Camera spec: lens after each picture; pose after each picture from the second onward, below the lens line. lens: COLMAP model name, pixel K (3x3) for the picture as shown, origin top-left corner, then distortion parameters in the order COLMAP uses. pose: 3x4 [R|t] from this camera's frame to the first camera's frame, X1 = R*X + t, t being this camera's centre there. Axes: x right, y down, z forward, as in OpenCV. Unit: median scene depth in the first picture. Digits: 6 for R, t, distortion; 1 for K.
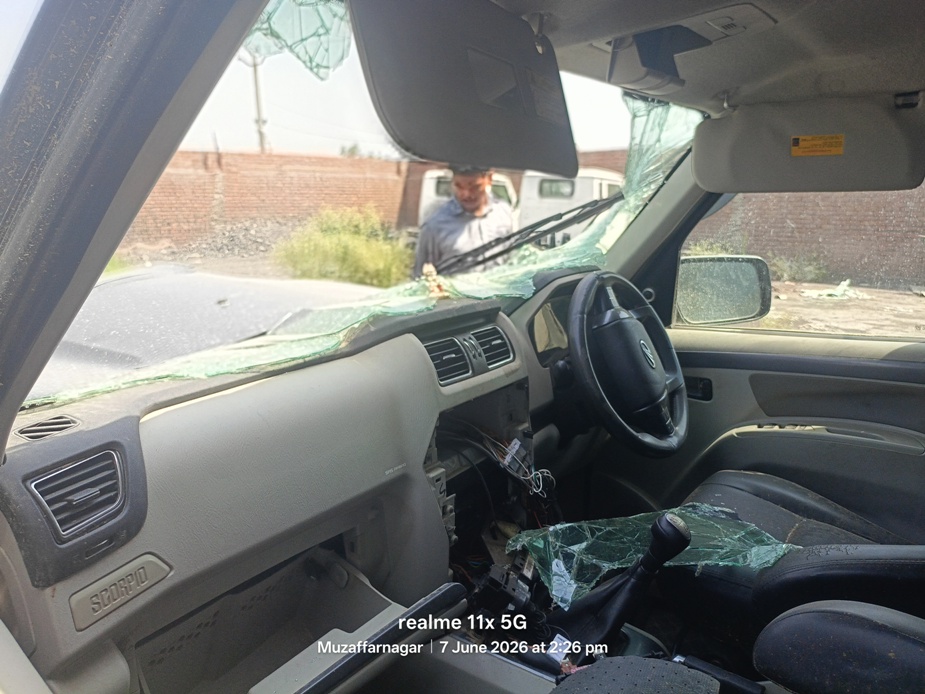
lens RADIAL K [[746.4, 0, 441.9], [0, 746.4, 346.4], [0, 0, 1]] dist [0.001472, -0.003705]
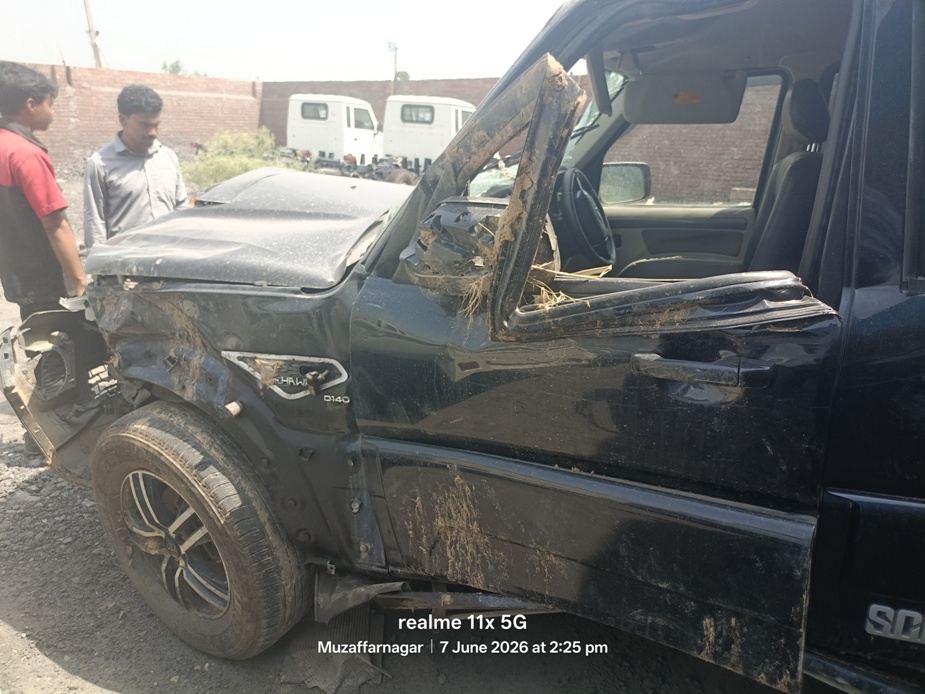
lens RADIAL K [[704.8, 0, 448.2], [0, 704.8, 349.7], [0, 0, 1]] dist [0.032309, -0.011683]
pose [[0.974717, -0.050627, 0.217634, -0.559007], [0.025348, 0.992760, 0.117412, 0.146483], [-0.222003, -0.108927, 0.968943, -0.735568]]
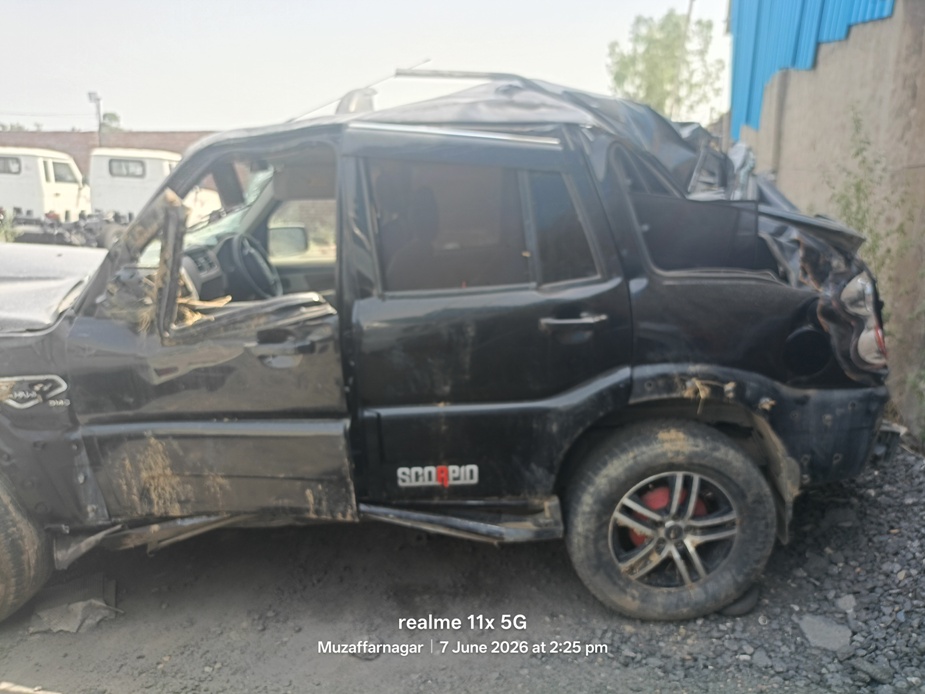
lens RADIAL K [[721.2, 0, 460.7], [0, 721.2, 343.3], [0, 0, 1]] dist [0.030810, -0.025010]
pose [[0.826544, -0.119092, 0.550129, -0.643749], [0.099092, 0.992883, 0.066057, 0.203769], [-0.554081, -0.000086, 0.832463, -1.645116]]
